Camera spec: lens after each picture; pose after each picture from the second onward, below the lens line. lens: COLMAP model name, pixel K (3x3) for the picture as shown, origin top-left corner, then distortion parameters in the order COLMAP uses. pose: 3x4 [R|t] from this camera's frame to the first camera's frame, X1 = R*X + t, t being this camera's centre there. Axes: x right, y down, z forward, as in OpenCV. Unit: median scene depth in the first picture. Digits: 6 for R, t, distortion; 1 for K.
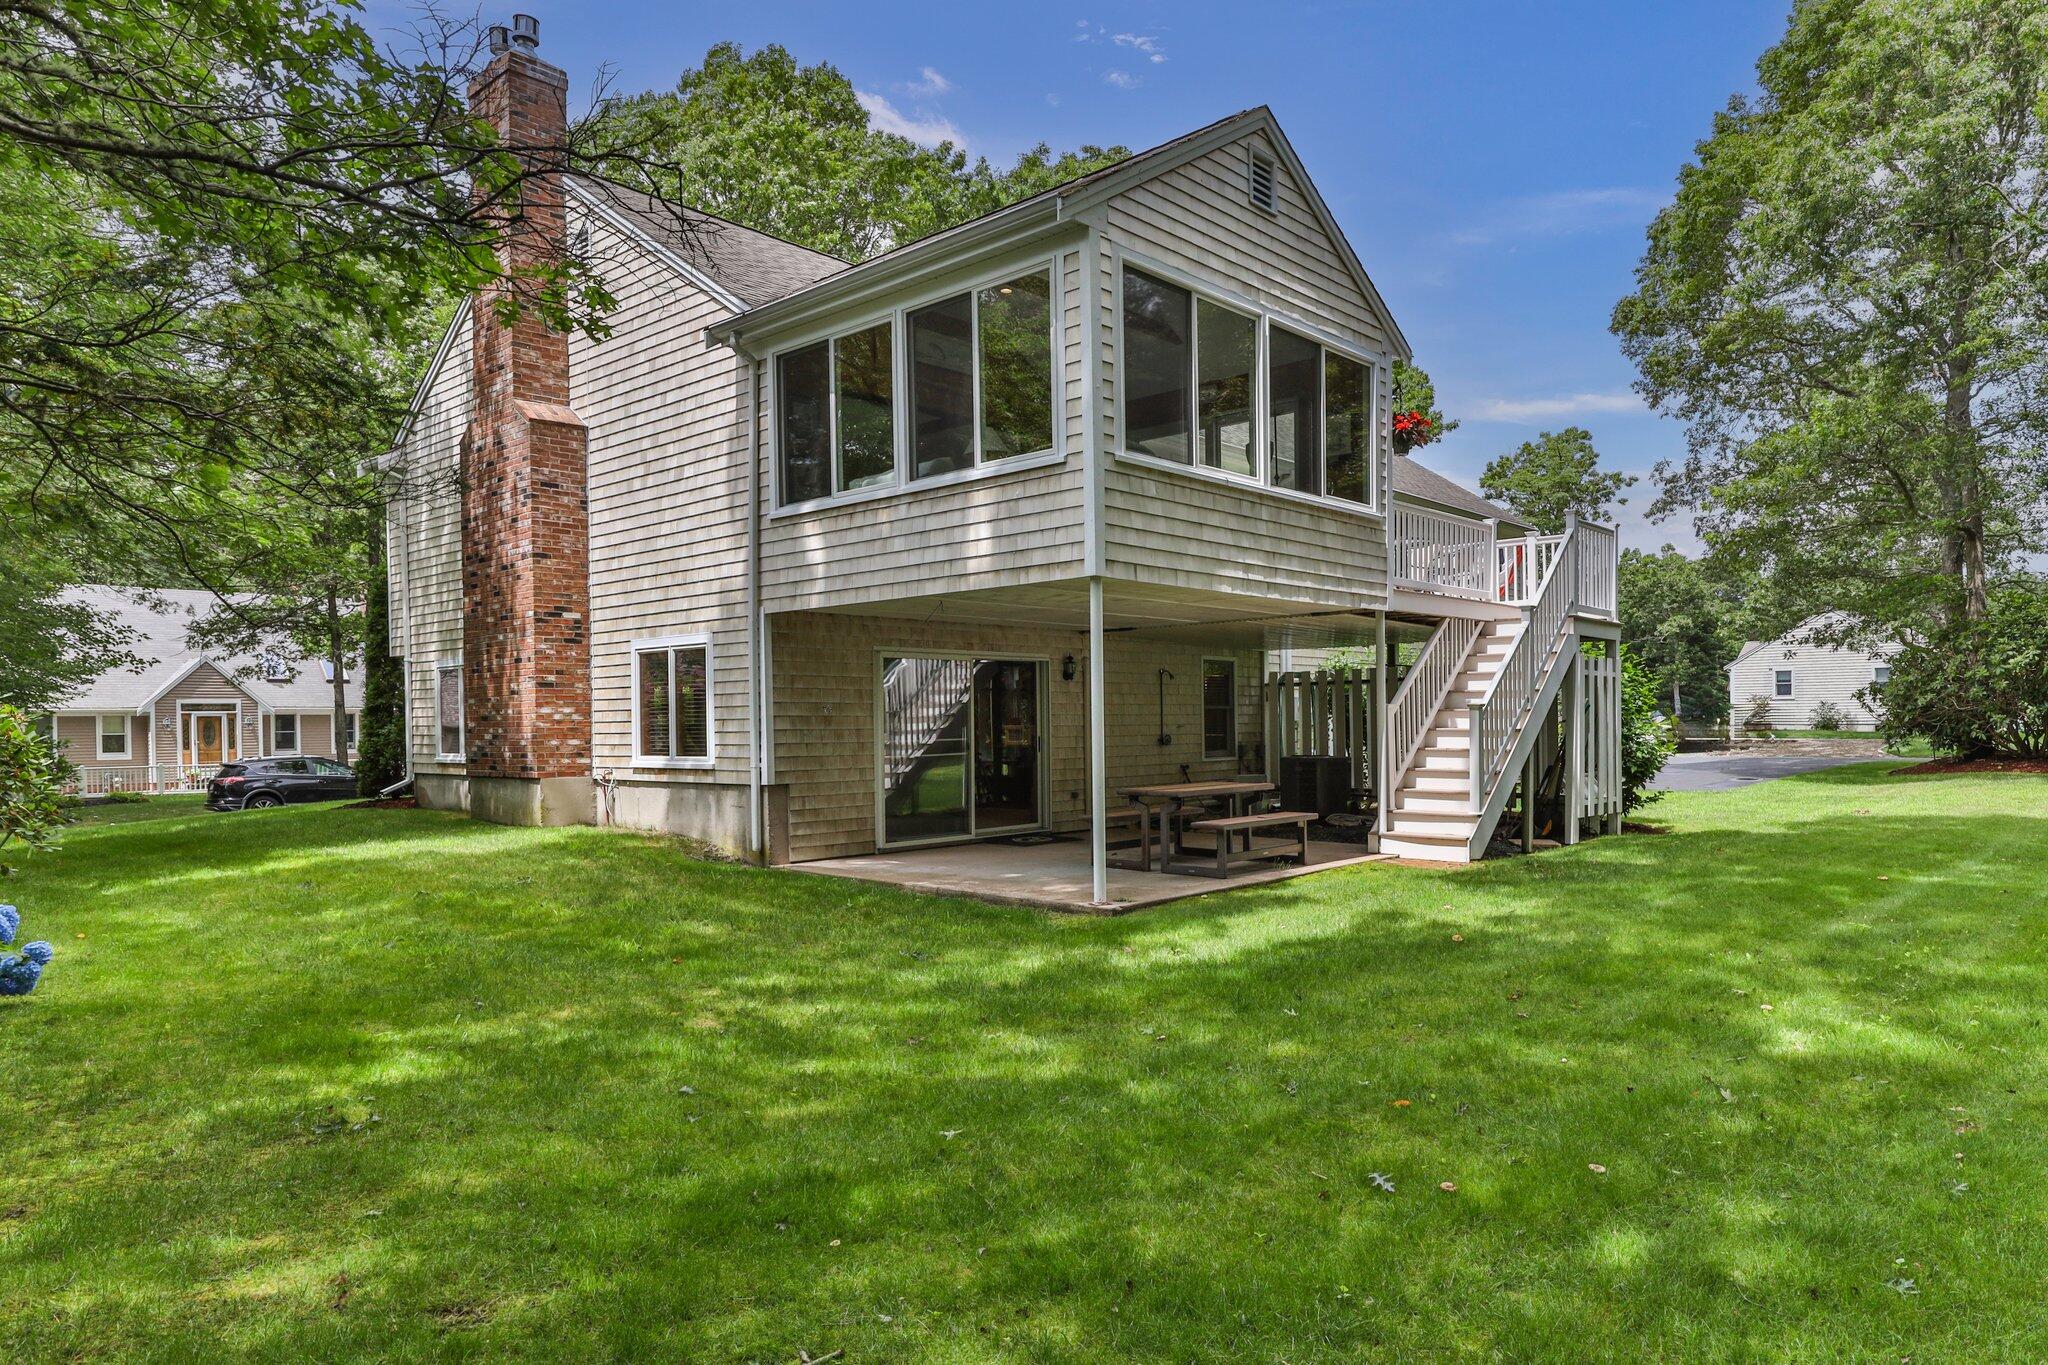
lens RADIAL K [[1272.9, 0, 989.5], [0, 1272.9, 750.9], [0, 0, 1]] dist [-0.000188, 0.000142]
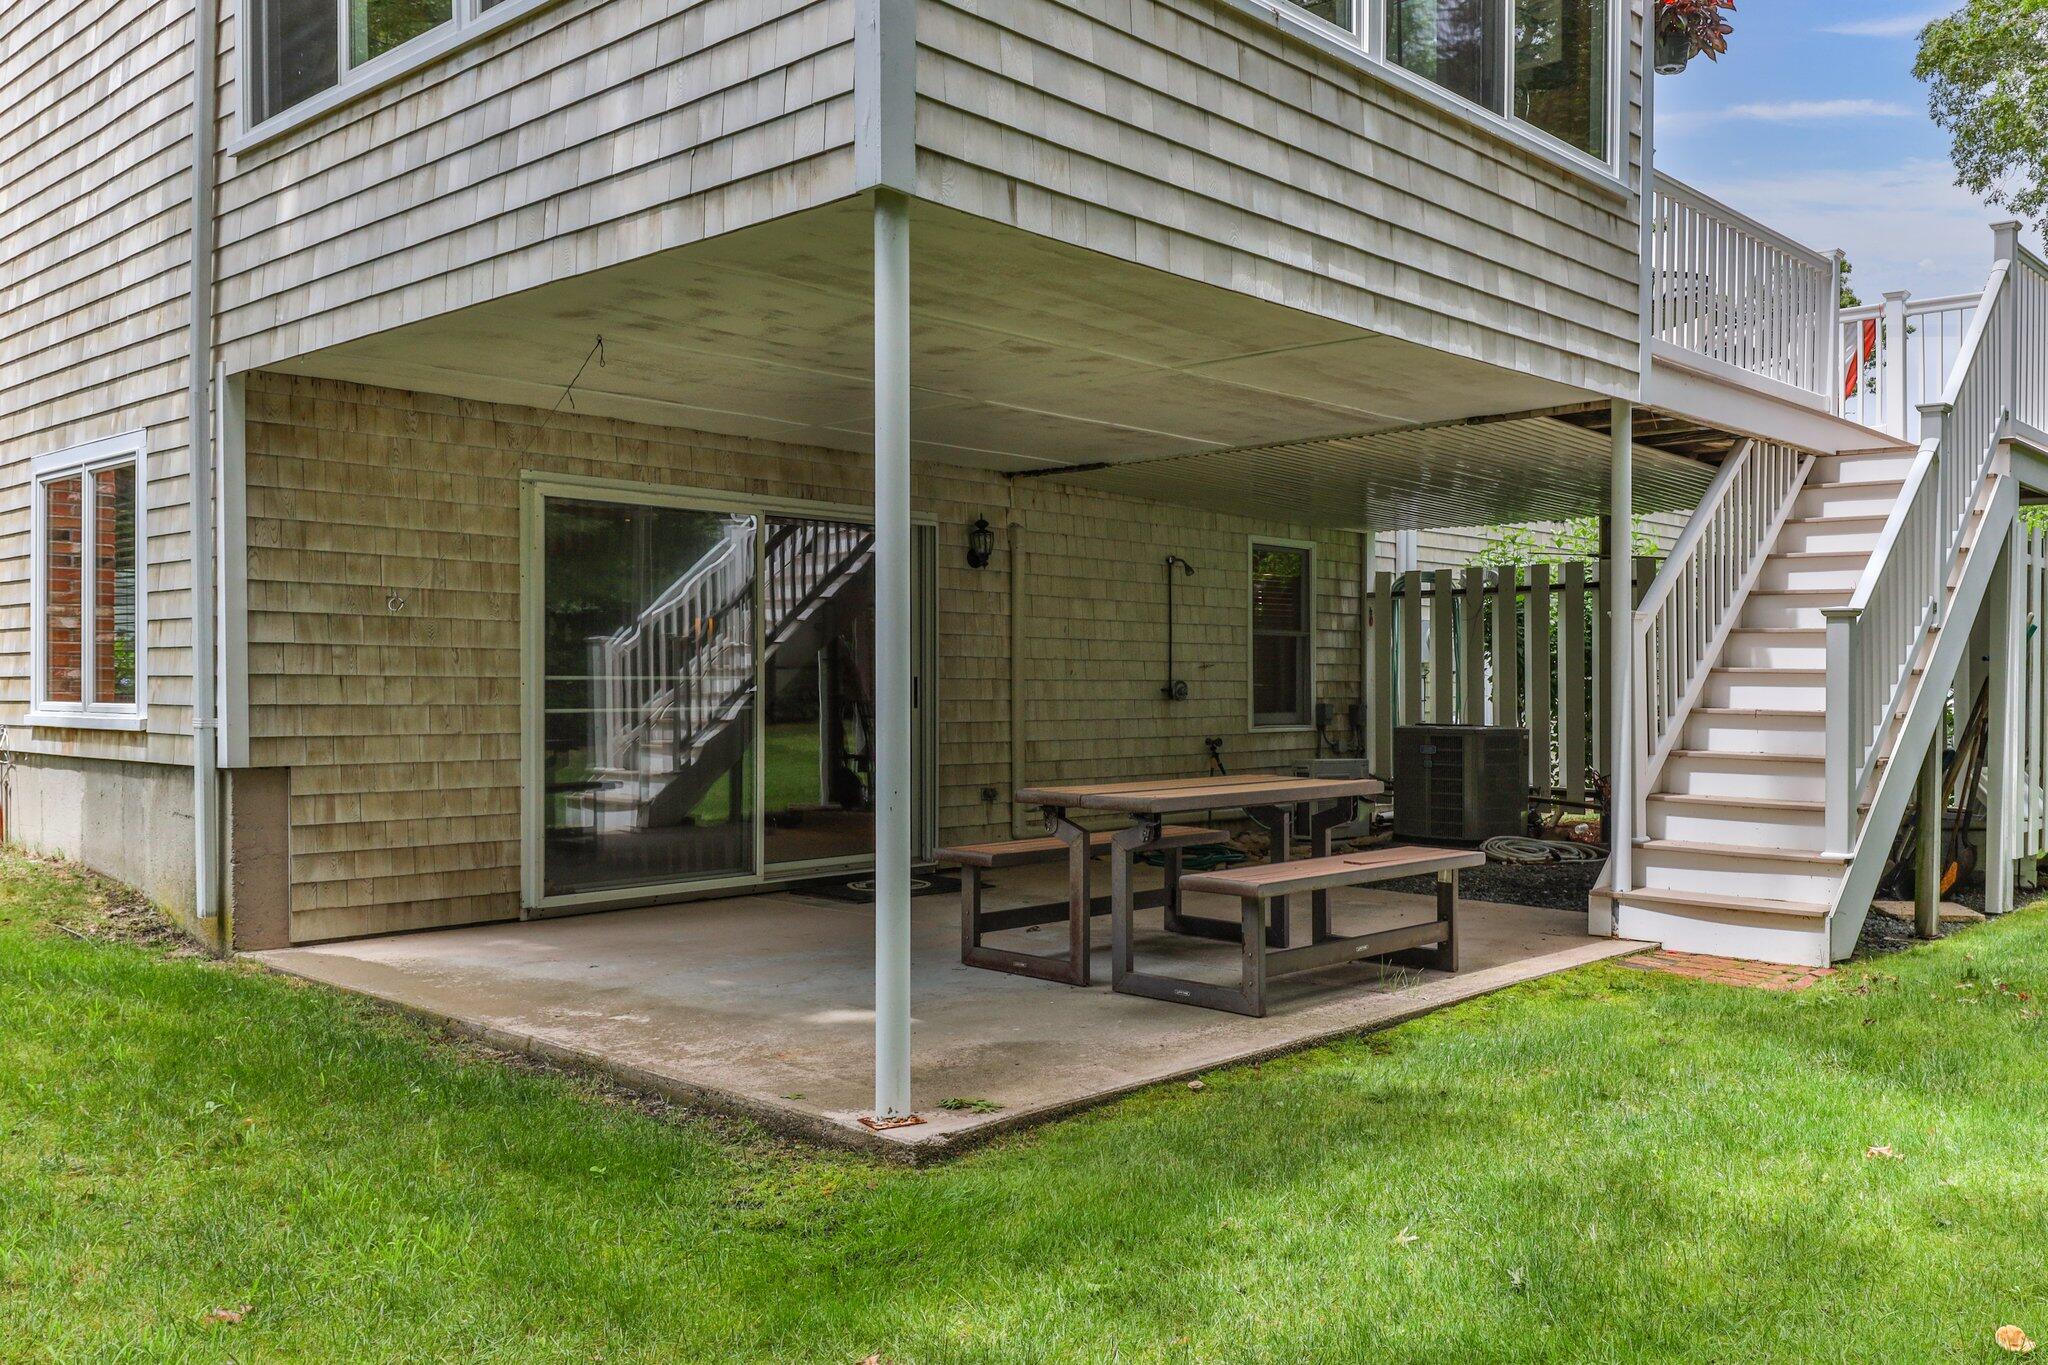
lens RADIAL K [[1659.8, 0, 1024.0], [0, 1659.8, 682.5], [0, 0, 1]] dist [0.028081, -0.005145]
pose [[0.999852, 0.015239, 0.007953, 0.086956], [-0.015047, 0.999608, -0.023622, 0.006333], [-0.008310, 0.023498, 0.999689, 0.393621]]
